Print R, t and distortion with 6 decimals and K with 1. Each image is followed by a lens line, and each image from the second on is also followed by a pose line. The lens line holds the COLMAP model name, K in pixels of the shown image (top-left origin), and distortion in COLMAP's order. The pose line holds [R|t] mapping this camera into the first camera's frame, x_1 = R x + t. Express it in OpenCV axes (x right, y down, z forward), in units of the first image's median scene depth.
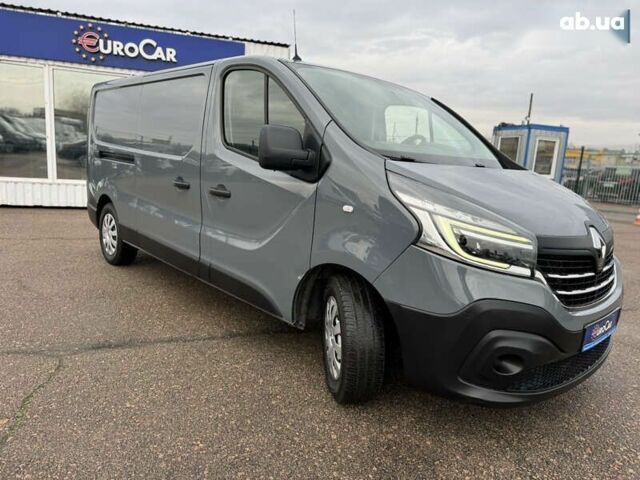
lens RADIAL K [[456.9, 0, 319.9], [0, 456.9, 242.1], [0, 0, 1]] dist [0.025742, -0.006433]
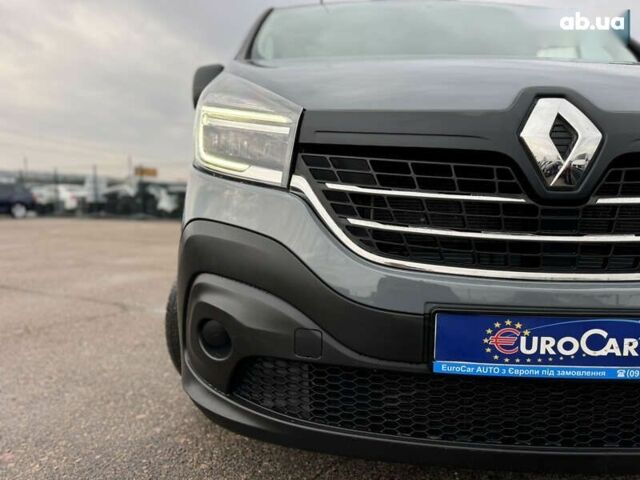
lens RADIAL K [[457.0, 0, 320.0], [0, 457.0, 240.0], [0, 0, 1]] dist [0.095198, -0.124946]
pose [[0.719349, 0.007710, -0.694606, 0.335107], [-0.096742, 0.991306, -0.089185, 0.070459], [0.687879, 0.131353, 0.713841, 0.258042]]
